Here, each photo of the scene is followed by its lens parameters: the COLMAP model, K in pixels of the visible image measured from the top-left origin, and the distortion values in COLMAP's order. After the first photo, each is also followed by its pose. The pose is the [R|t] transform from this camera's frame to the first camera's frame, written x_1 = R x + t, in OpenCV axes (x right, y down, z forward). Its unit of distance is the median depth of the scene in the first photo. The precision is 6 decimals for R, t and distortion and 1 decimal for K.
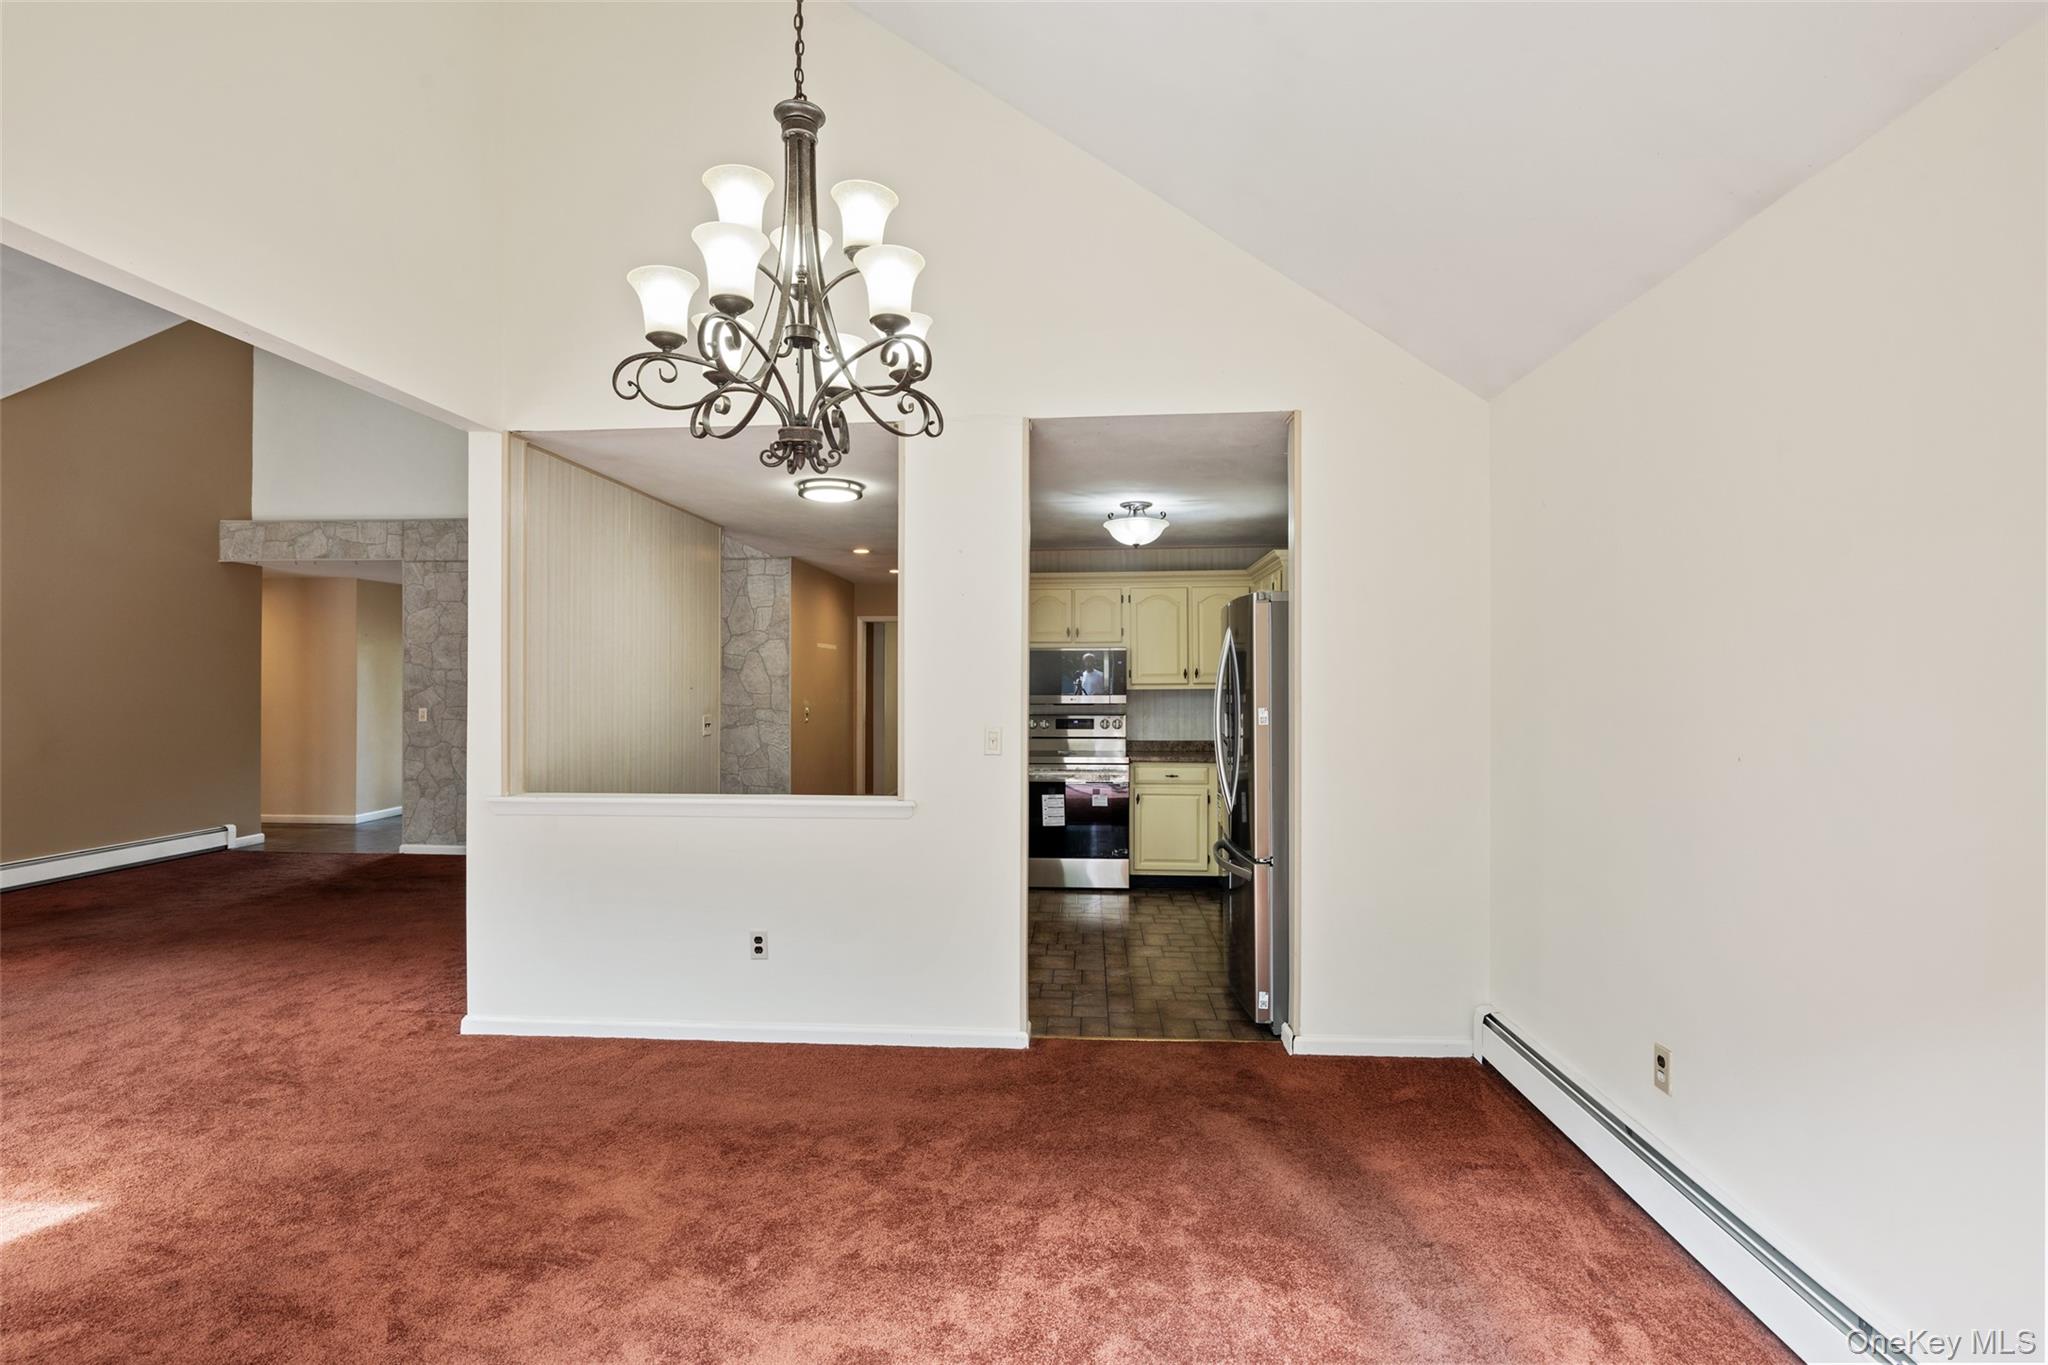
lens RADIAL K [[997.4, 0, 1042.8], [0, 997.4, 680.1], [0, 0, 1]] dist [-0.010713, 0.003856]
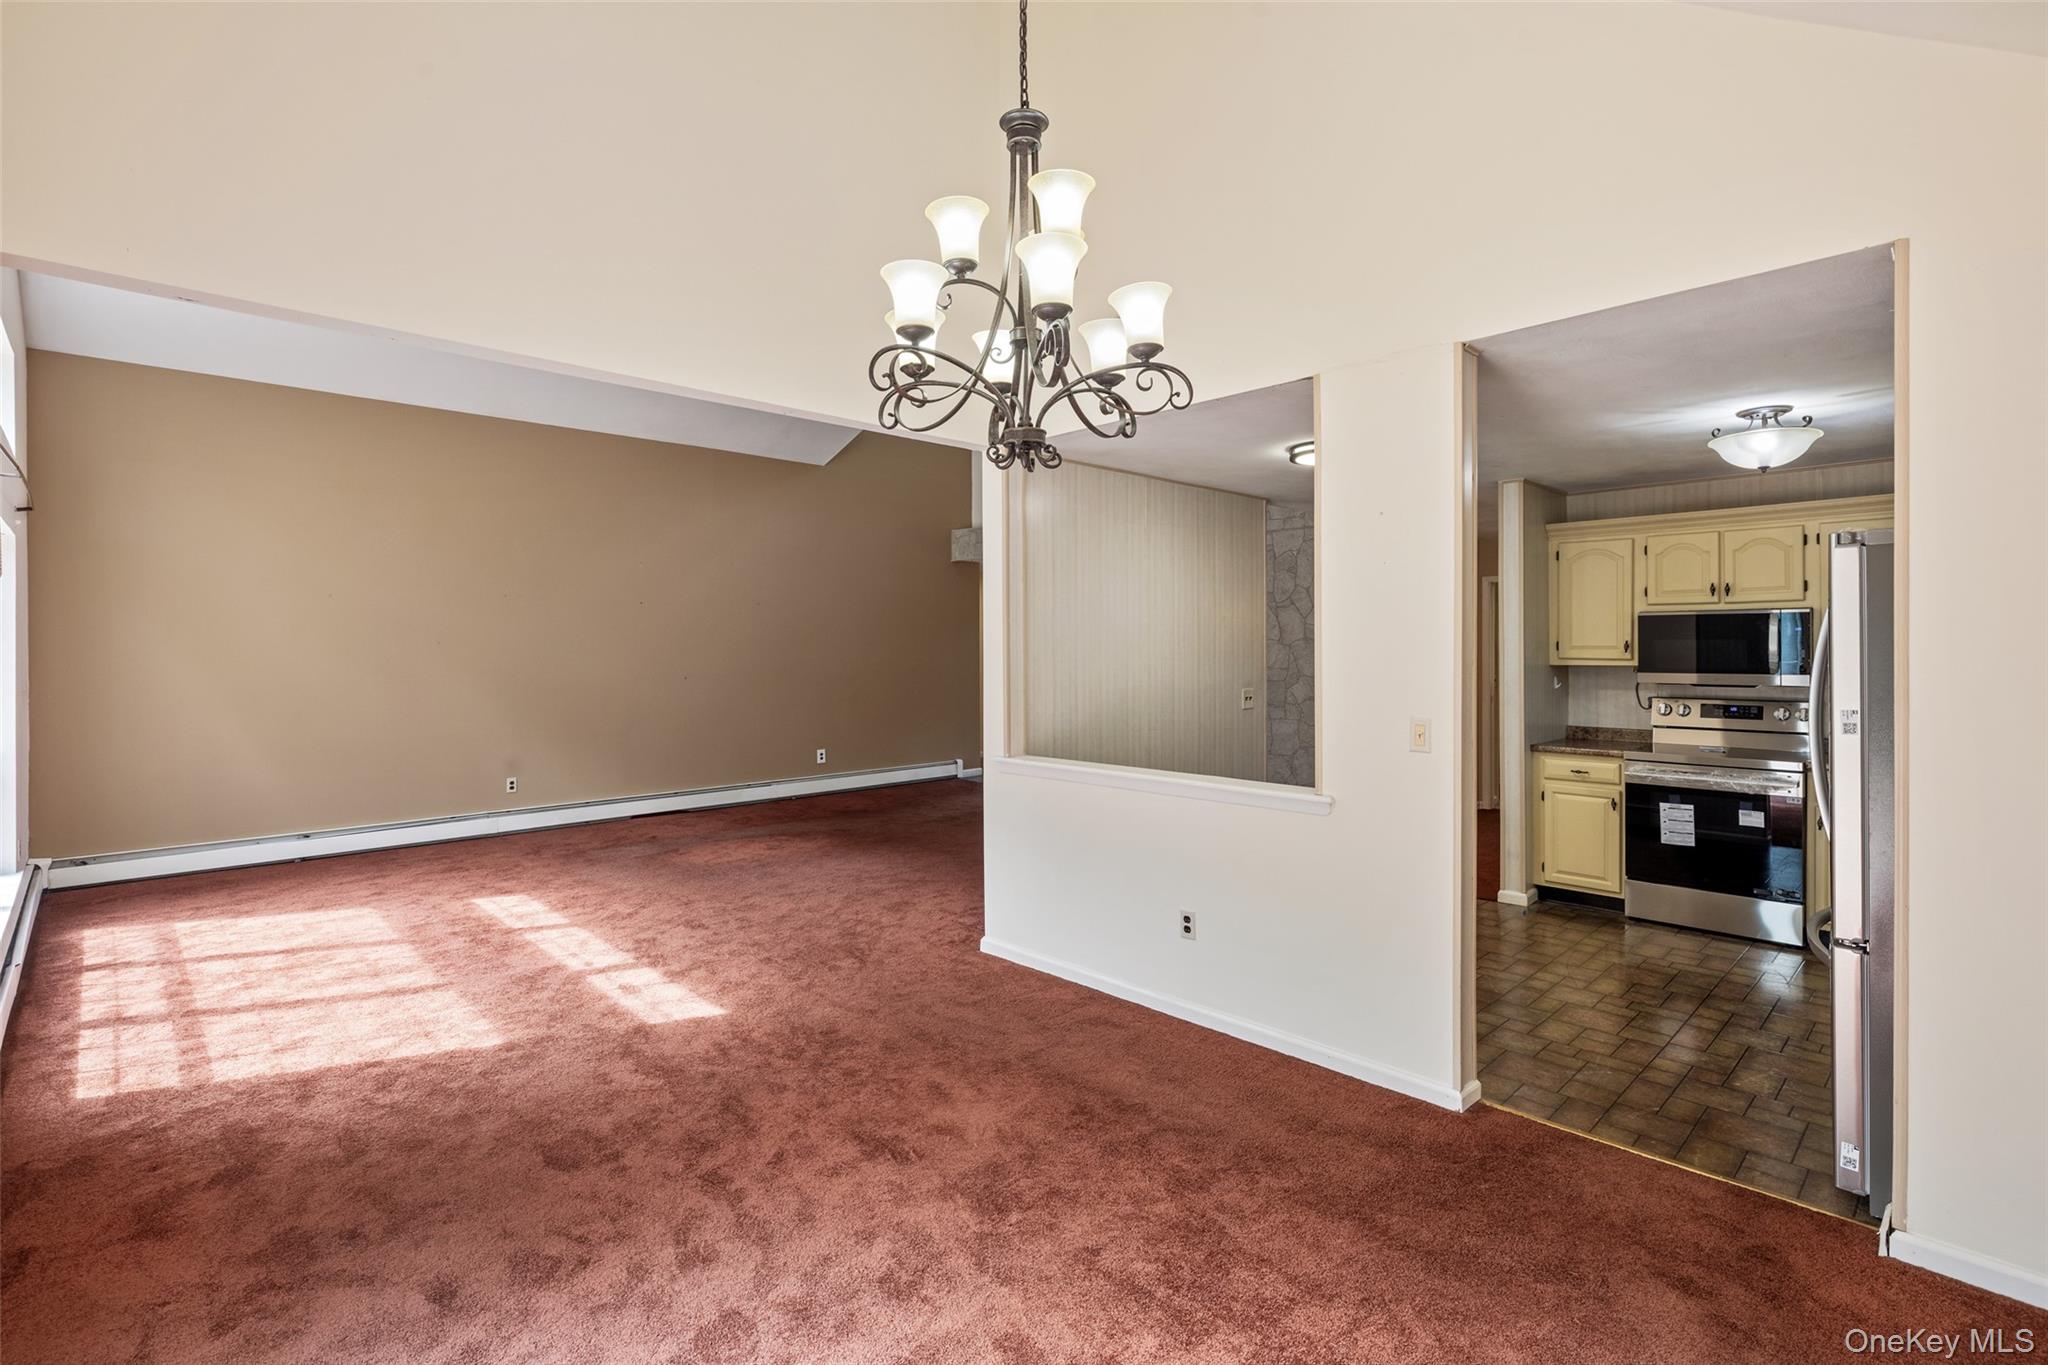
lens RADIAL K [[997.4, 0, 979.5], [0, 997.4, 651.3], [0, 0, 1]] dist [-0.010713, 0.003856]
pose [[0.712385, 0.001301, -0.701787, 0.265400], [0.005882, 0.999952, 0.007825, -0.017962], [0.701764, -0.009703, 0.712344, 0.137325]]
